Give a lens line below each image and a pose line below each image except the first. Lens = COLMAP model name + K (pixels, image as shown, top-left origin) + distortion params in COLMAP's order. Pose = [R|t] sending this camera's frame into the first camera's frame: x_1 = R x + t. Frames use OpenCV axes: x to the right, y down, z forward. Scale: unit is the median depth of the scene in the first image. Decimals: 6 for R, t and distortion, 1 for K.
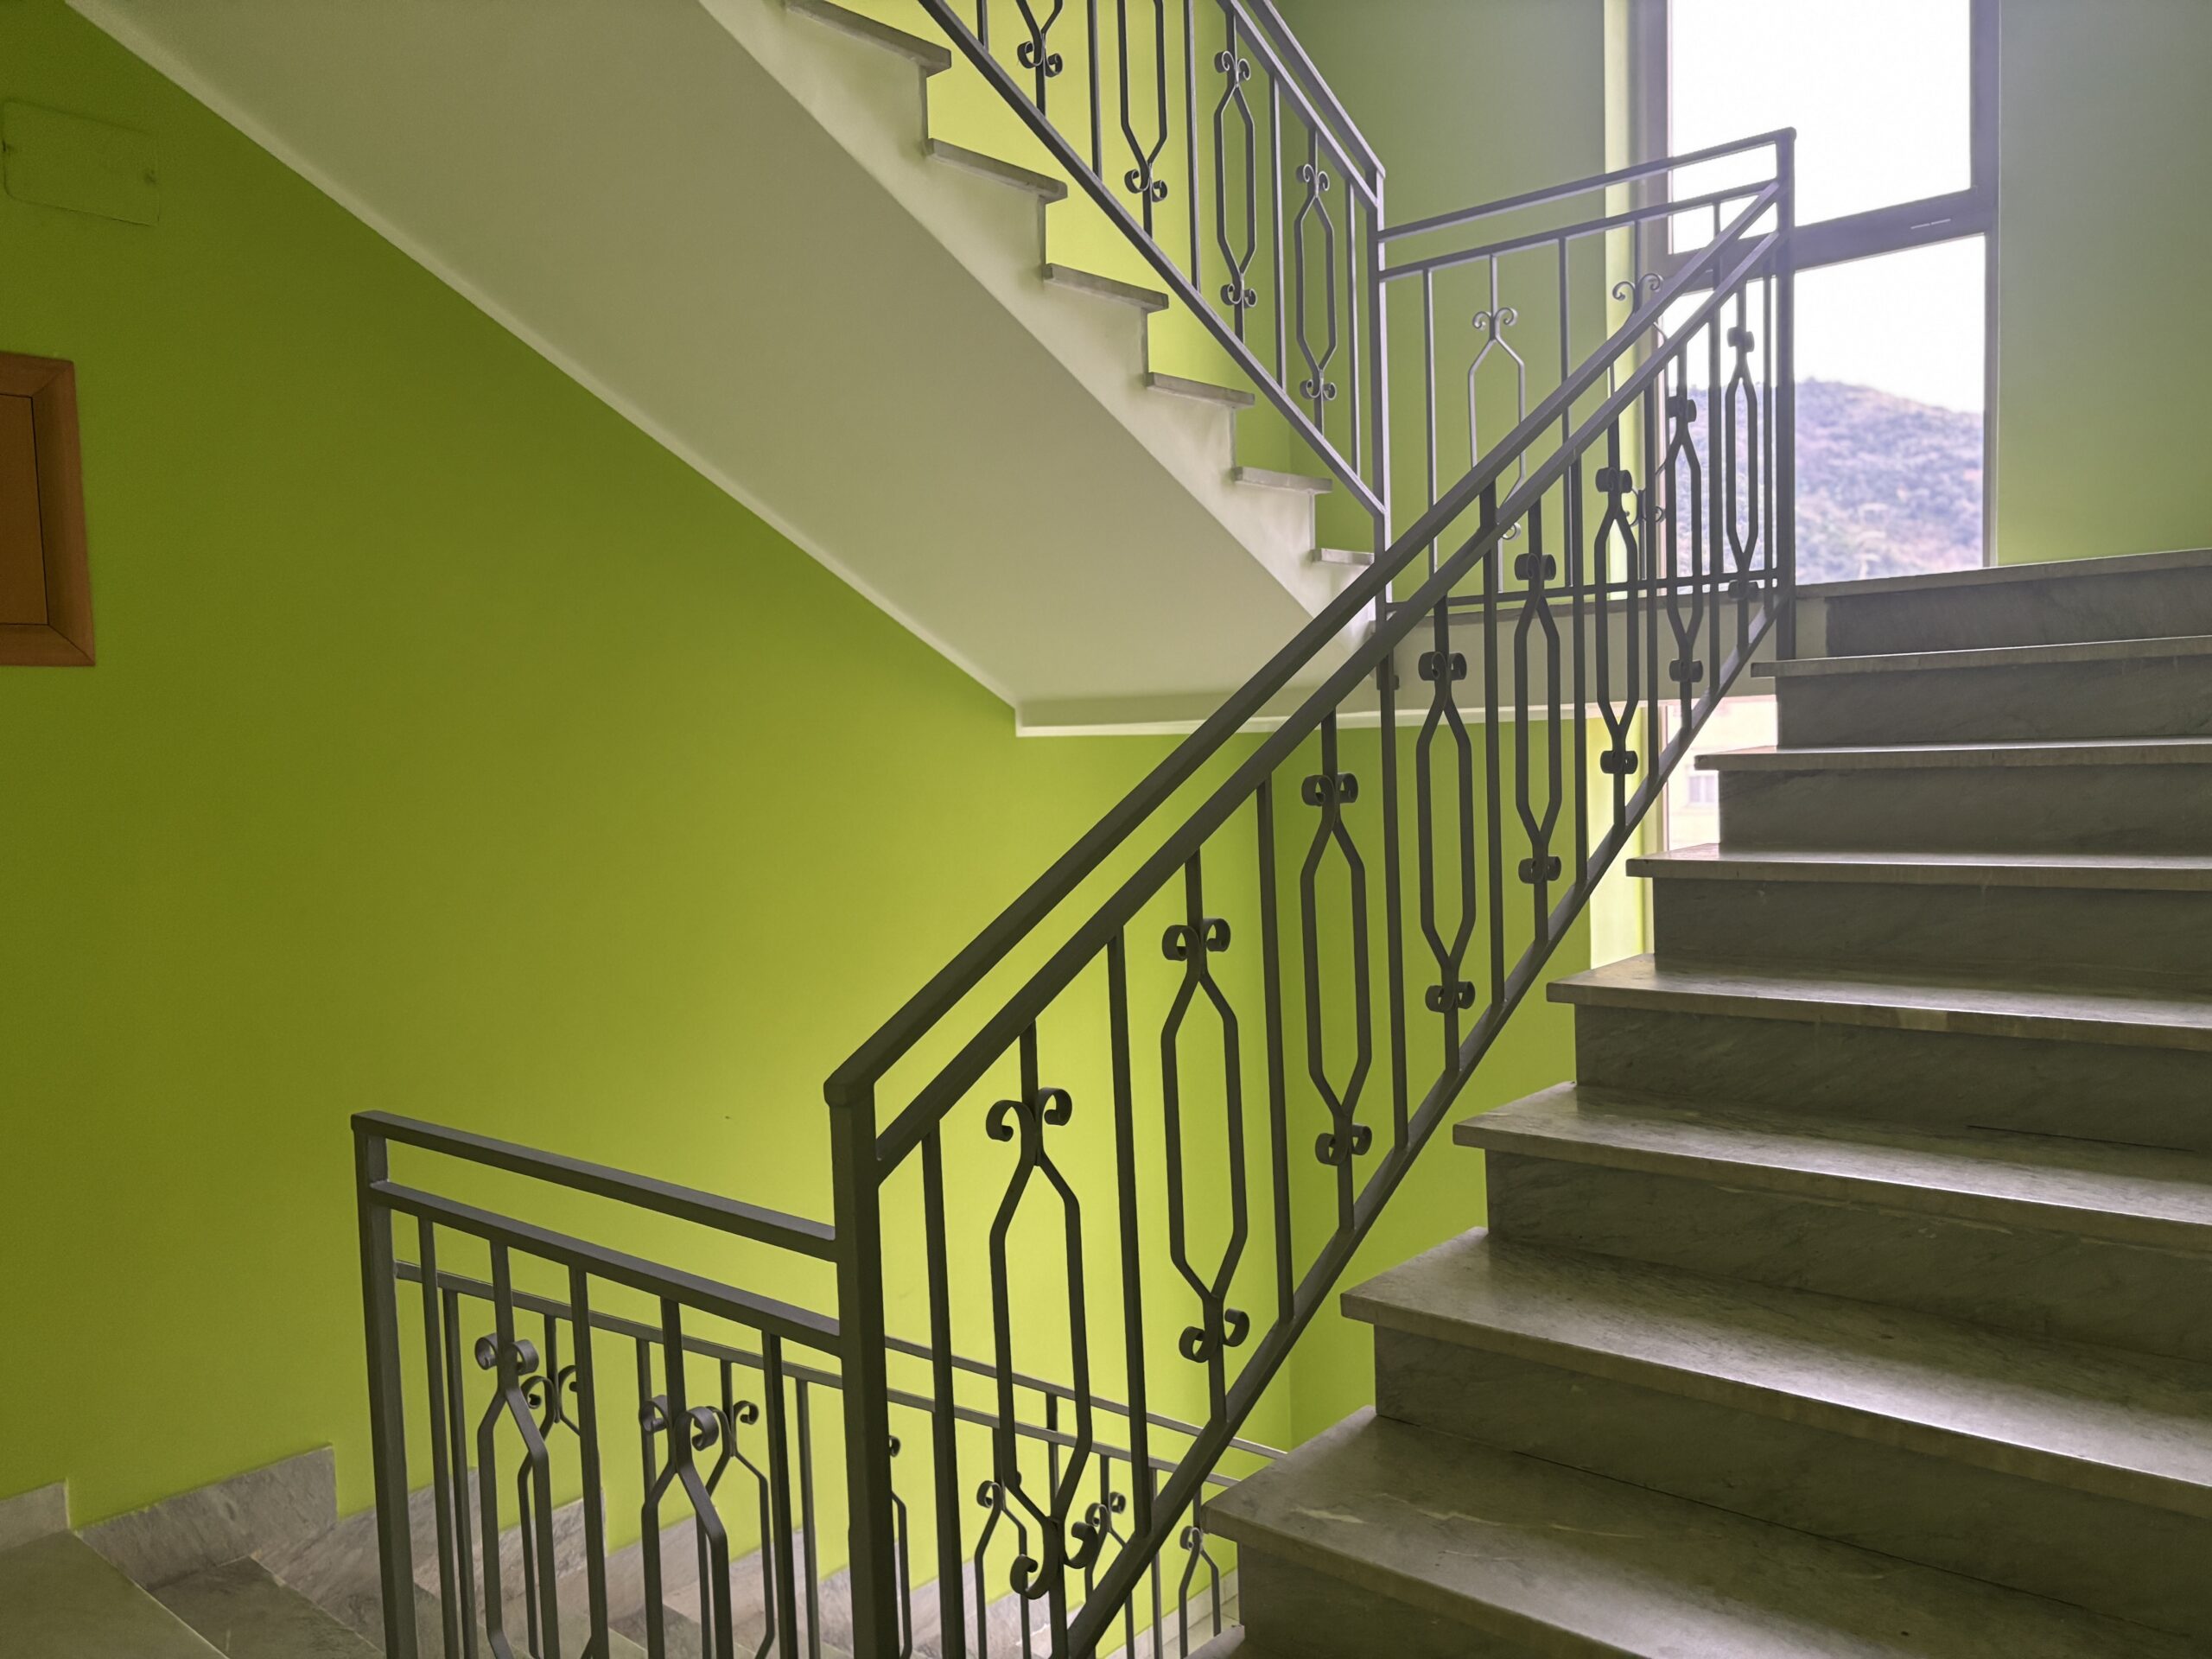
lens RADIAL K [[1685.9, 0, 1106.0], [0, 1685.9, 829.5], [0, 0, 1]] dist [0.002332, 0.000510]
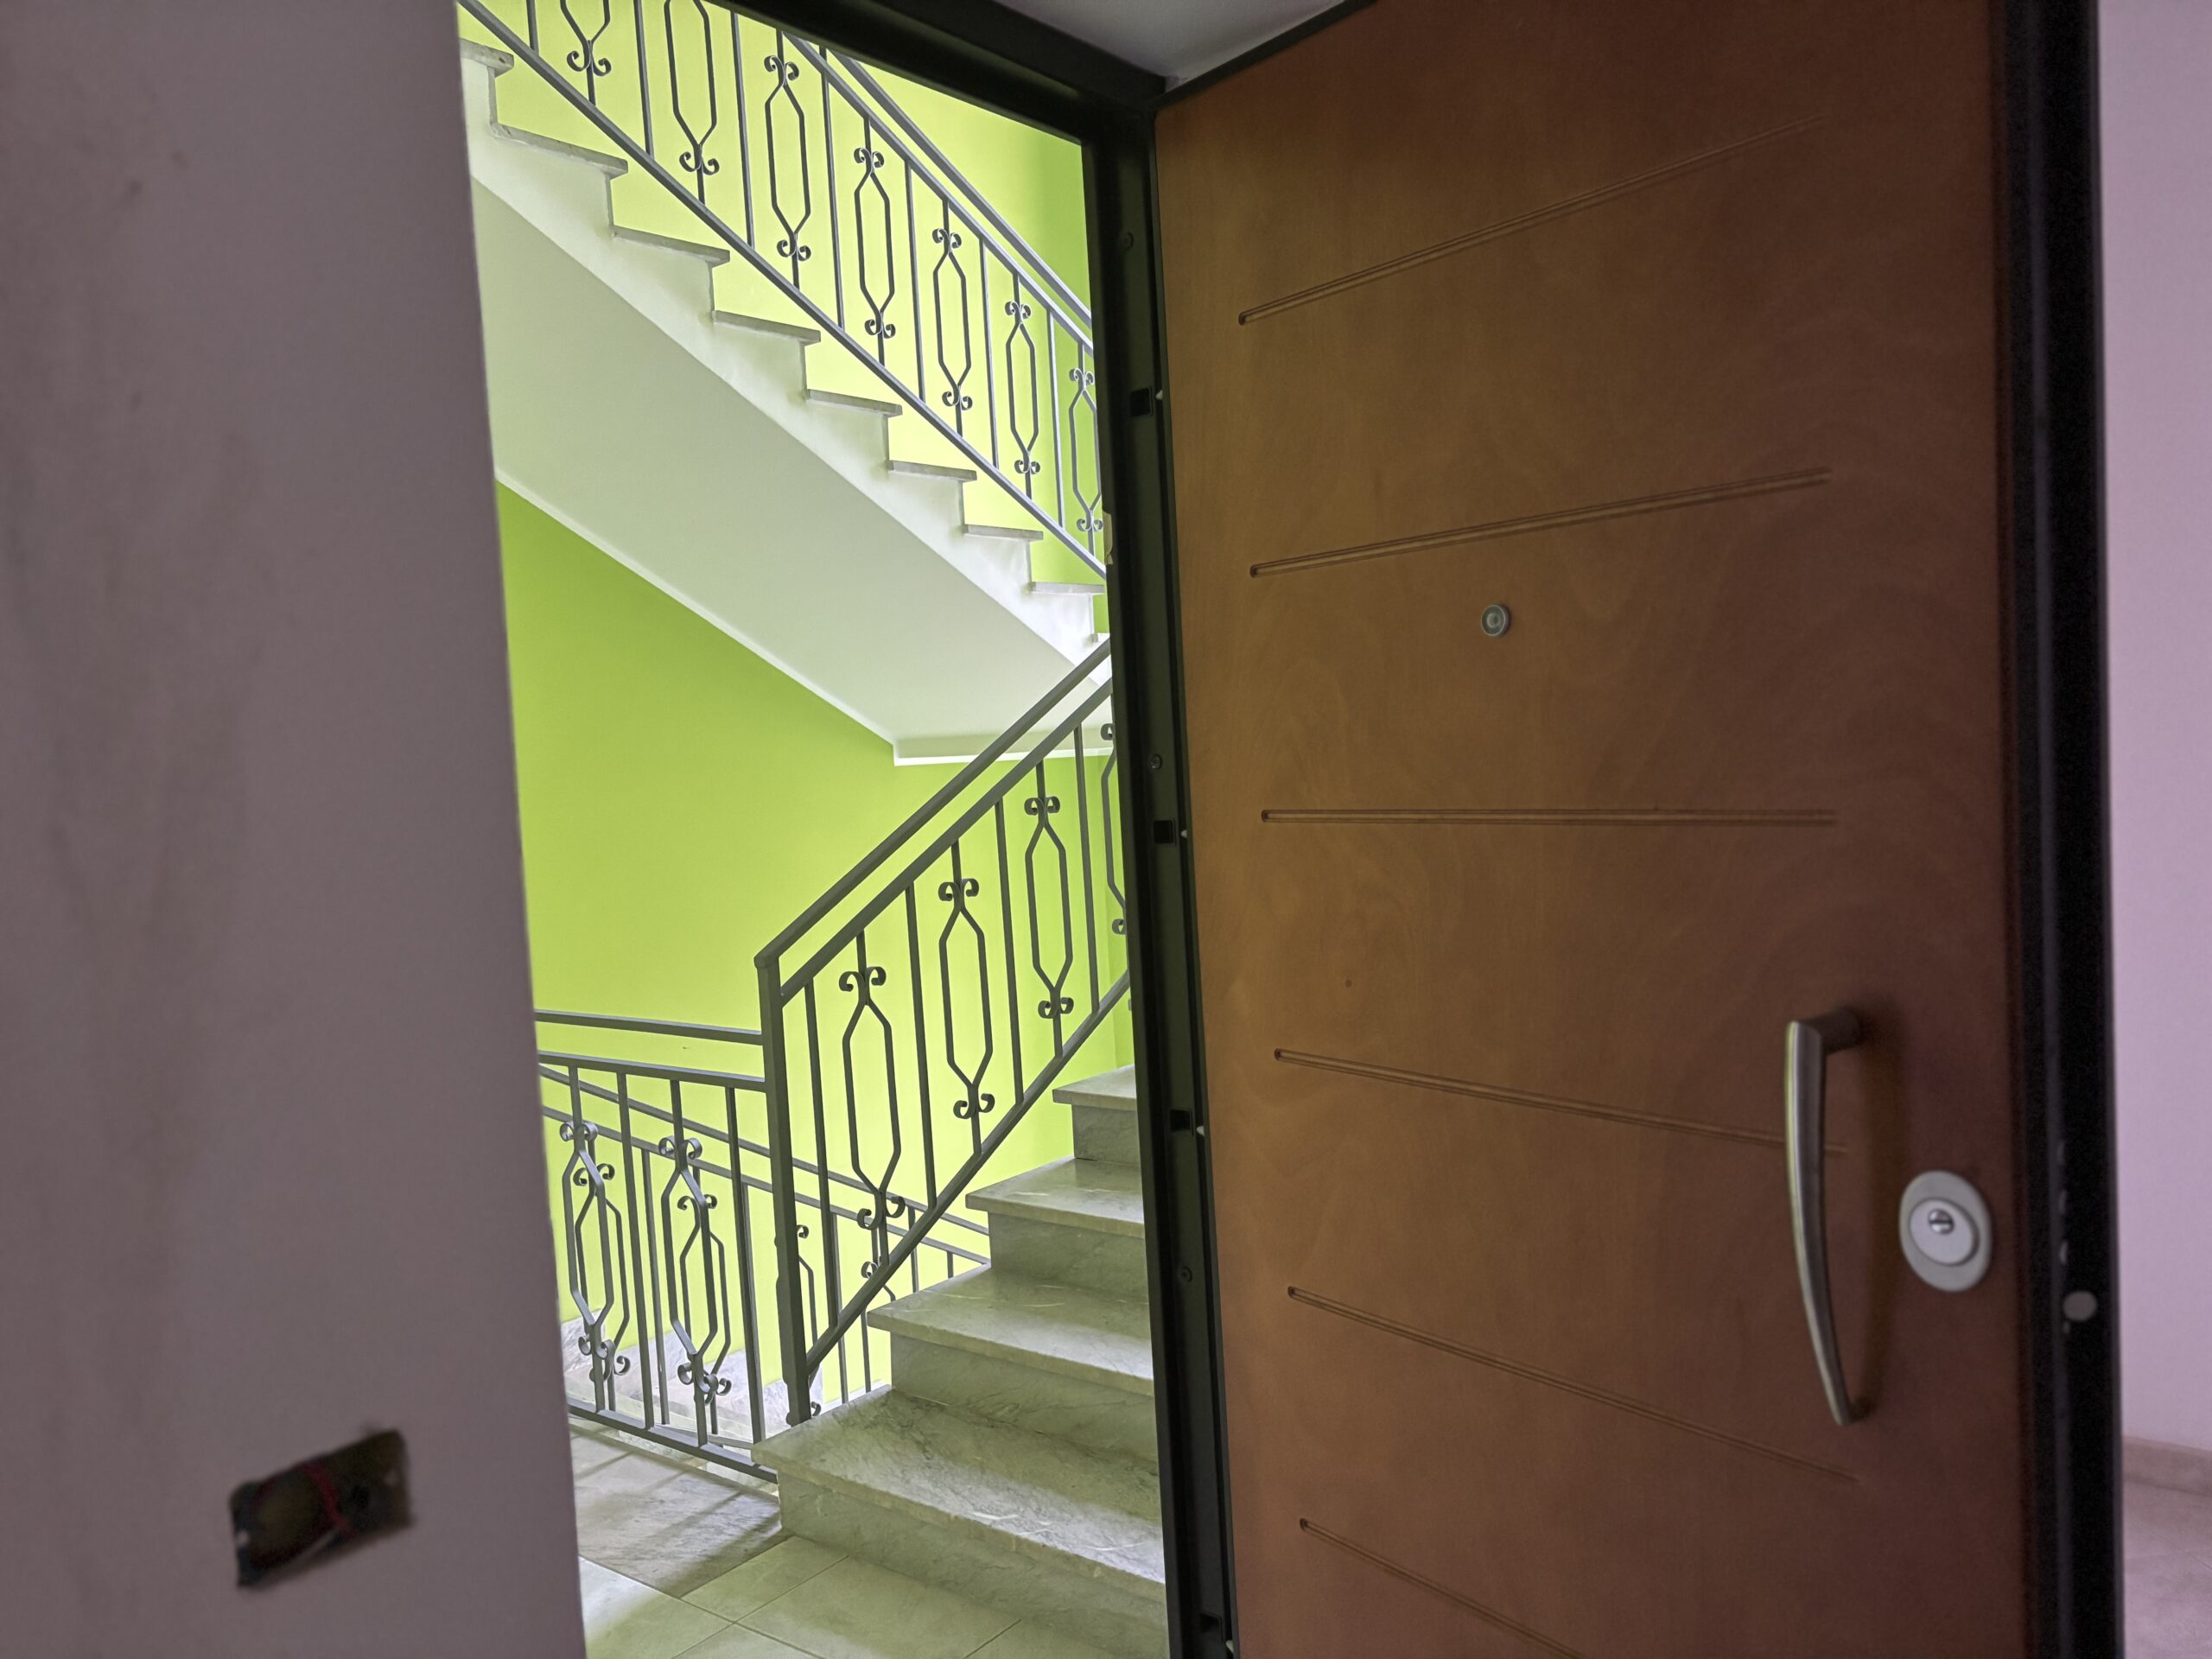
lens RADIAL K [[1642.4, 0, 1106.0], [0, 1642.4, 829.5], [0, 0, 1]] dist [0.065044, -0.000009]
pose [[0.998630, -0.026069, 0.045381, 0.133247], [0.026180, 0.999656, -0.001846, 0.007199], [-0.045317, 0.003031, 0.998968, -0.786274]]
